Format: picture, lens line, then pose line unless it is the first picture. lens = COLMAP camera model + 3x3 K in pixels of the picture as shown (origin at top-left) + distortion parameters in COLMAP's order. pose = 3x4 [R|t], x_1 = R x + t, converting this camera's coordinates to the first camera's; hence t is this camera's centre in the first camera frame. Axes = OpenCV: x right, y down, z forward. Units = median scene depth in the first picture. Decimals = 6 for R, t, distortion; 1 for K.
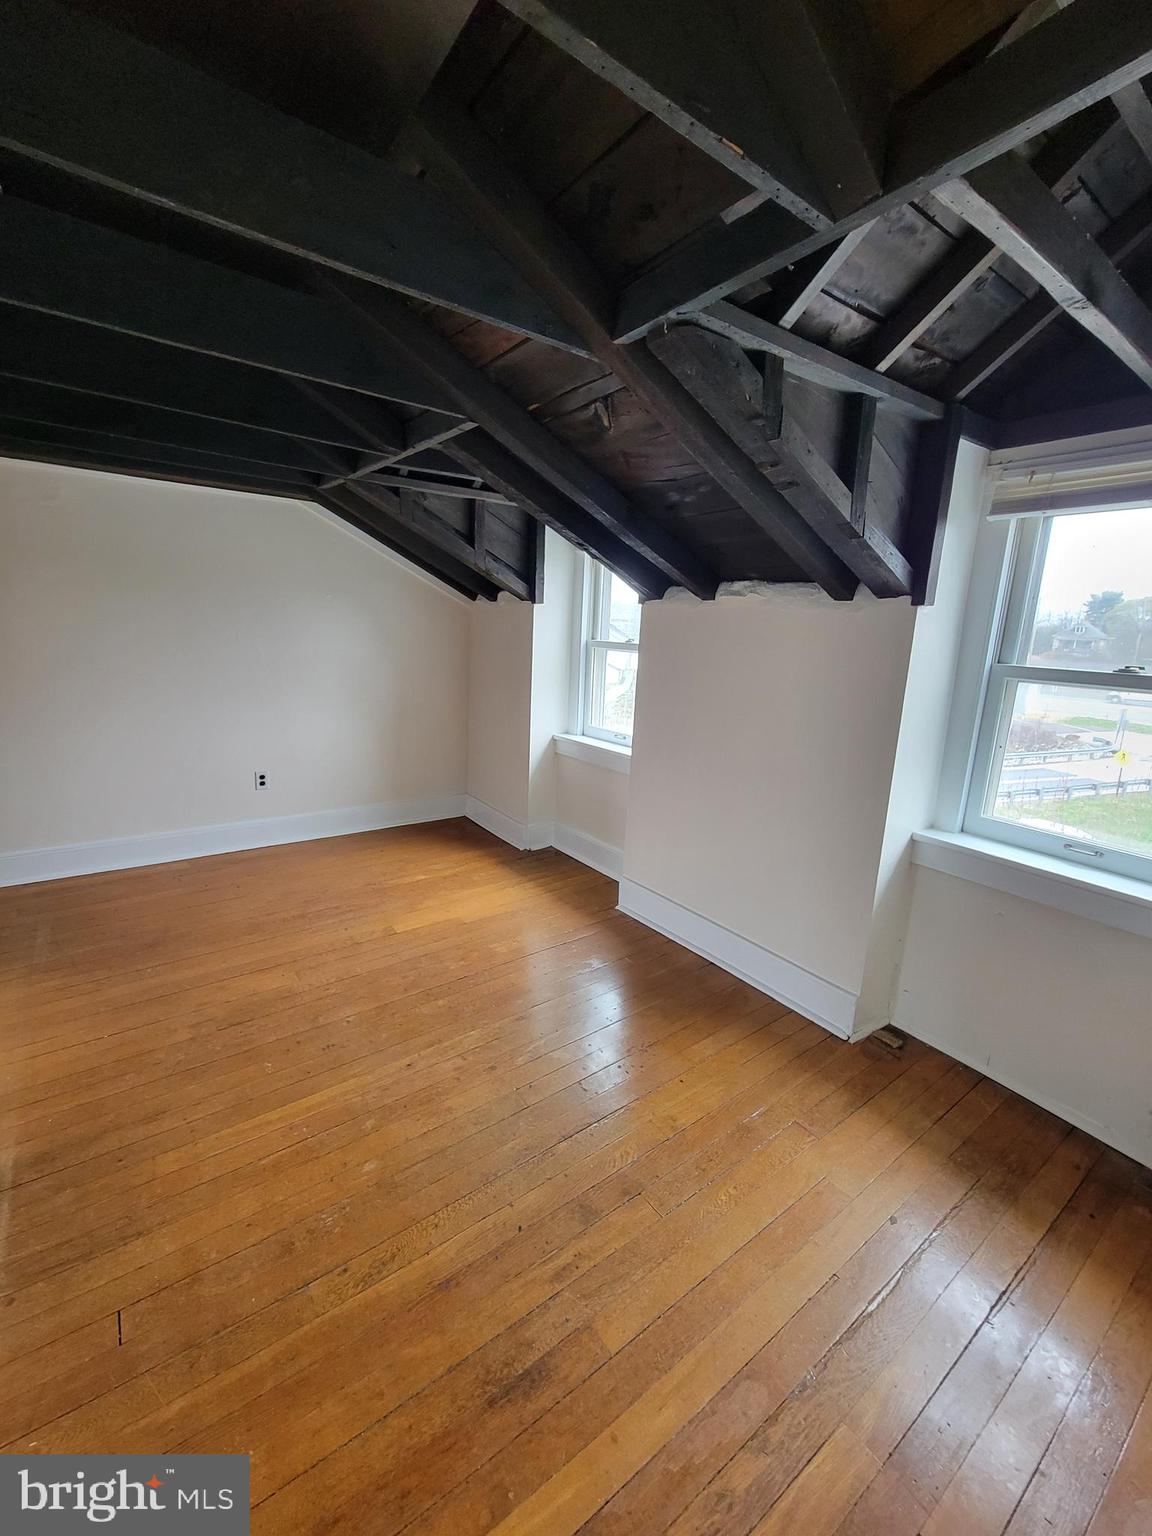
lens RADIAL K [[629.2, 0, 578.3], [0, 629.2, 755.0], [0, 0, 1]] dist [0.004119, -0.006219]
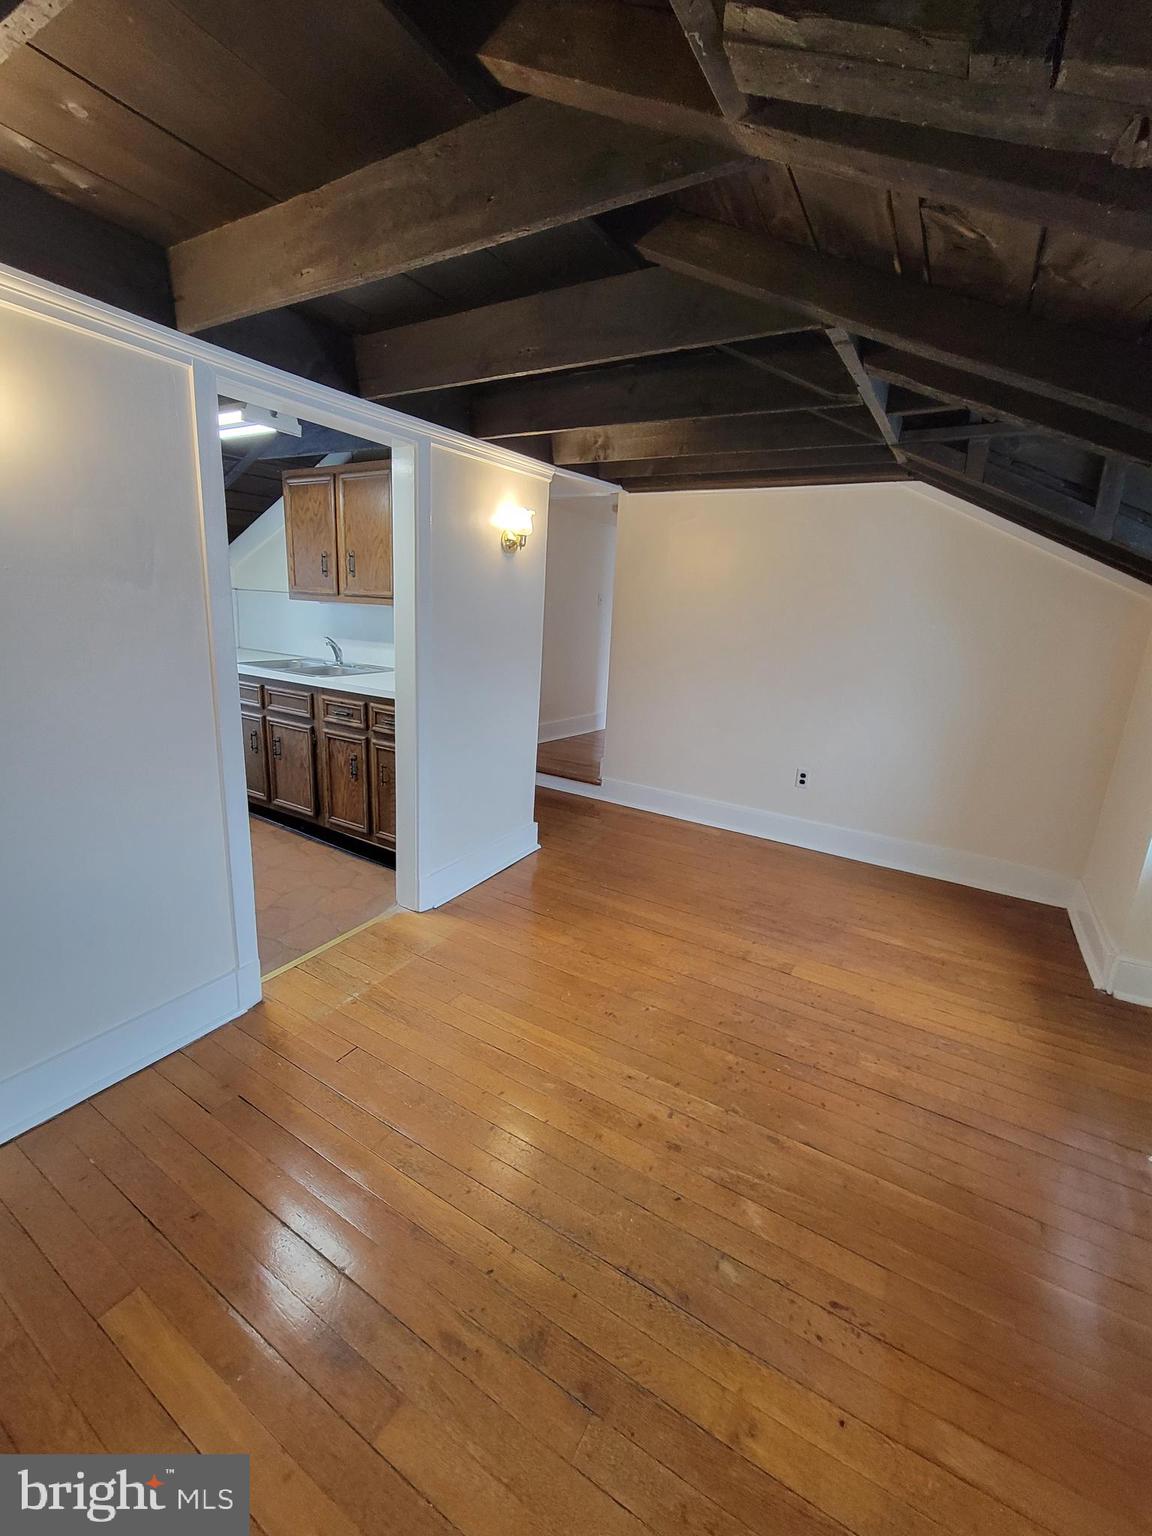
lens RADIAL K [[629.2, 0, 563.1], [0, 629.2, 756.3], [0, 0, 1]] dist [0.004119, -0.006219]
pose [[0.370713, 0.200670, -0.906809, 0.325040], [-0.217833, 0.967930, 0.125143, -0.046954], [0.902840, 0.151141, 0.402537, 0.334931]]
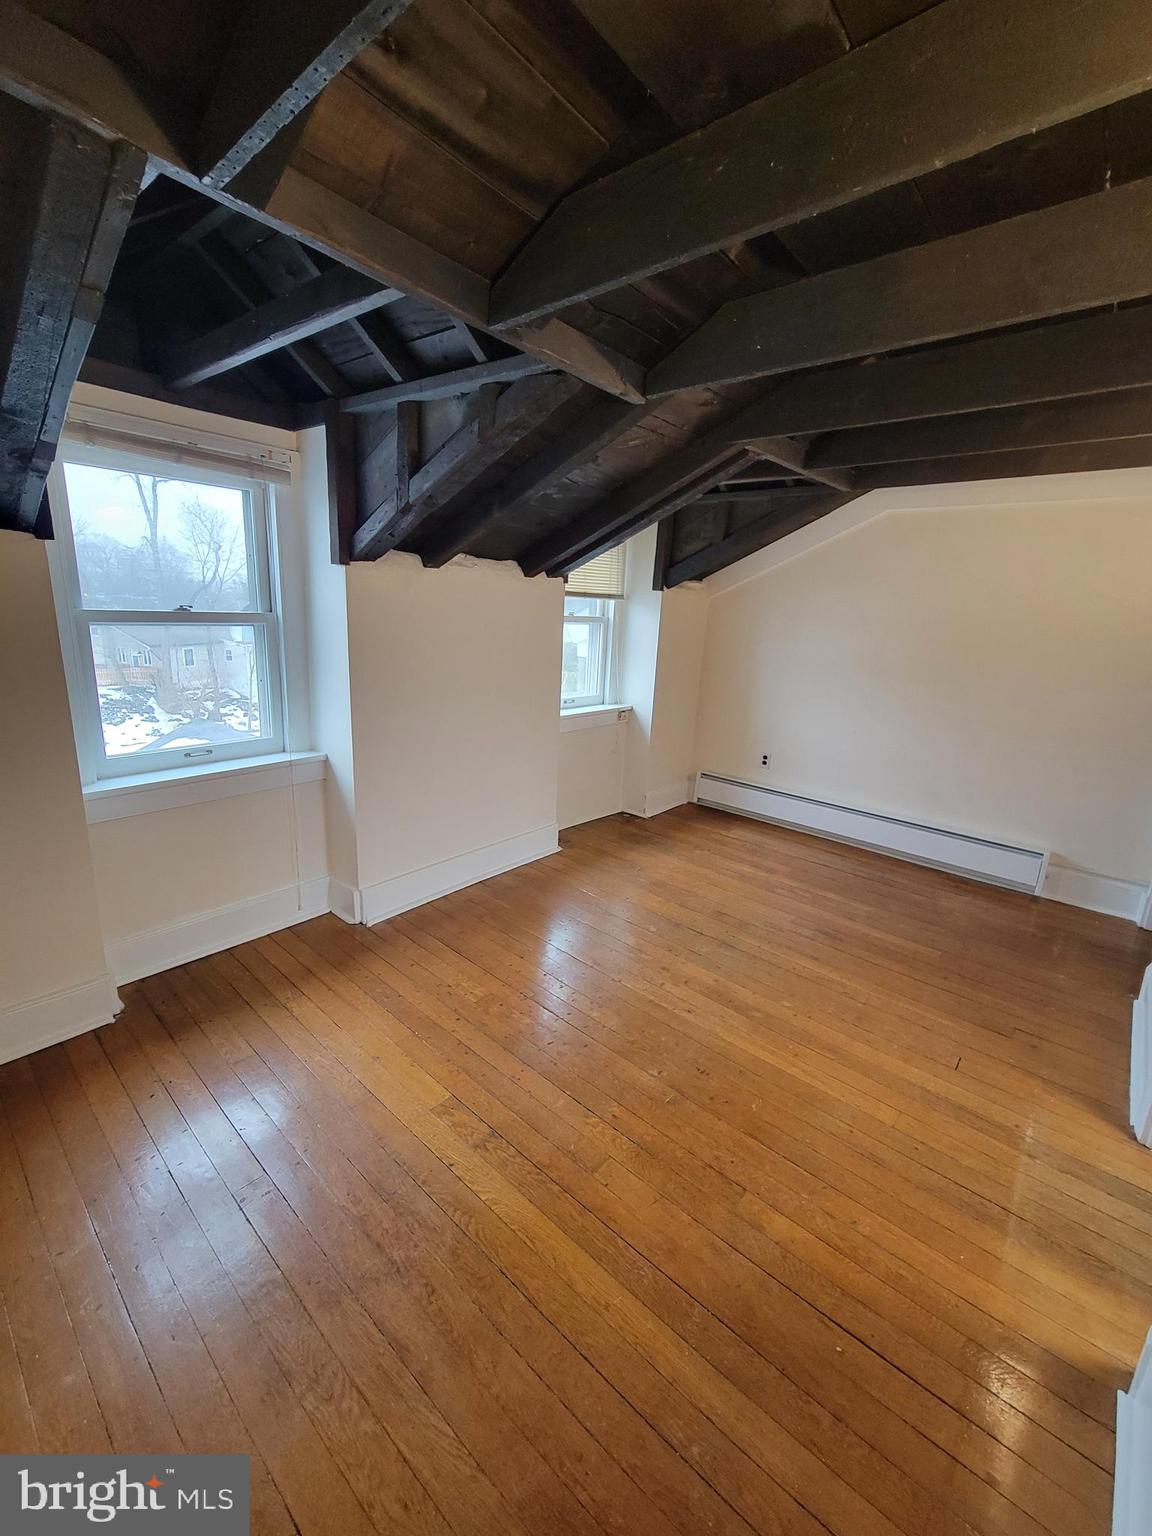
lens RADIAL K [[629.2, 0, 562.0], [0, 629.2, 748.2], [0, 0, 1]] dist [0.004119, -0.006219]
pose [[-0.198417, -0.264090, 0.943868, -0.838260], [0.151946, 0.943084, 0.295813, -0.227210], [-0.968268, 0.202111, -0.146997, 0.935213]]
